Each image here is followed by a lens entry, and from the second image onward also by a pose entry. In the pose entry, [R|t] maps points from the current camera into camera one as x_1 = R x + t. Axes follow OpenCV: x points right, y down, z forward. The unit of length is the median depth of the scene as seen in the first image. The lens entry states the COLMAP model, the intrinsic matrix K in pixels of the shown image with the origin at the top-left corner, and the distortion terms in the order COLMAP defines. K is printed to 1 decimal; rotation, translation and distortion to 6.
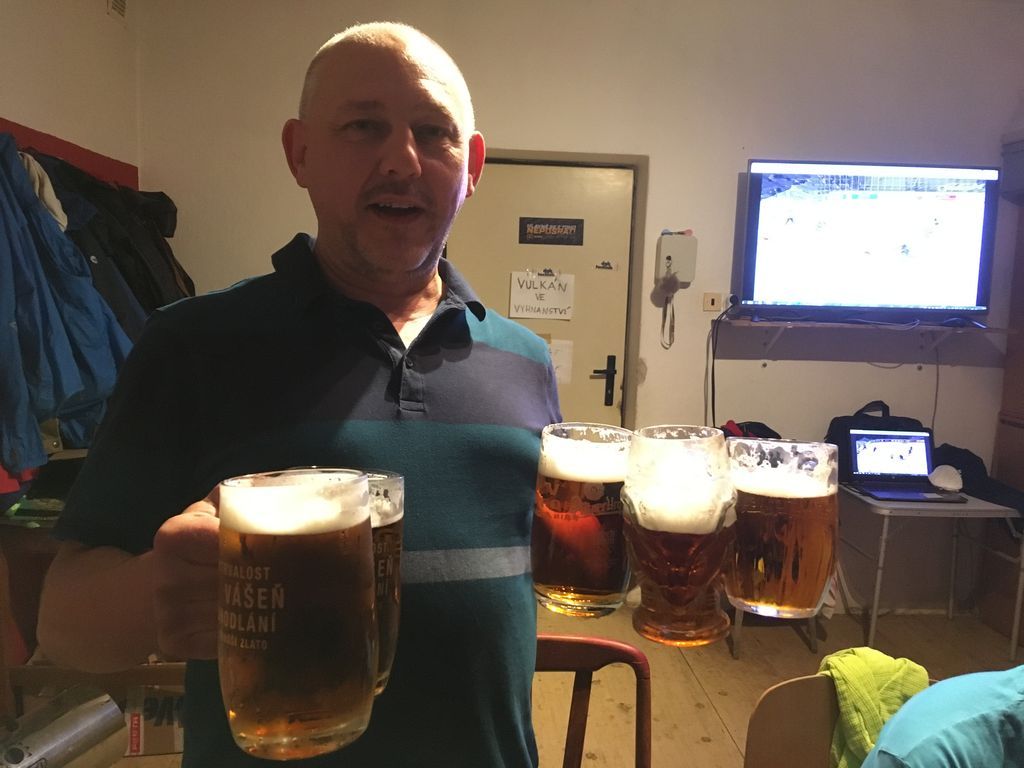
lens RADIAL K [[867.3, 0, 515.3], [0, 867.3, 378.6], [0, 0, 1]] dist [0.107582, -0.152143]
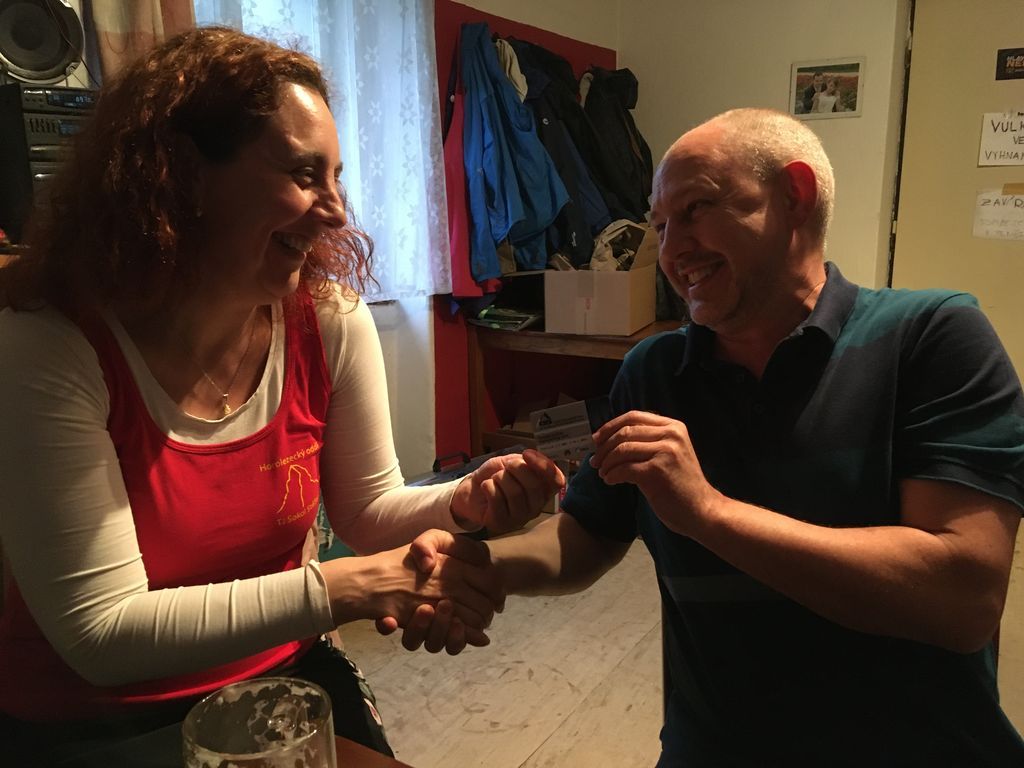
lens RADIAL K [[867.3, 0, 514.7], [0, 867.3, 380.4], [0, 0, 1]] dist [0.107582, -0.152143]
pose [[0.811698, 0.080338, -0.578526, 0.155407], [-0.023820, 0.994224, 0.104644, 0.067669], [0.583592, -0.071159, 0.808923, -0.036378]]
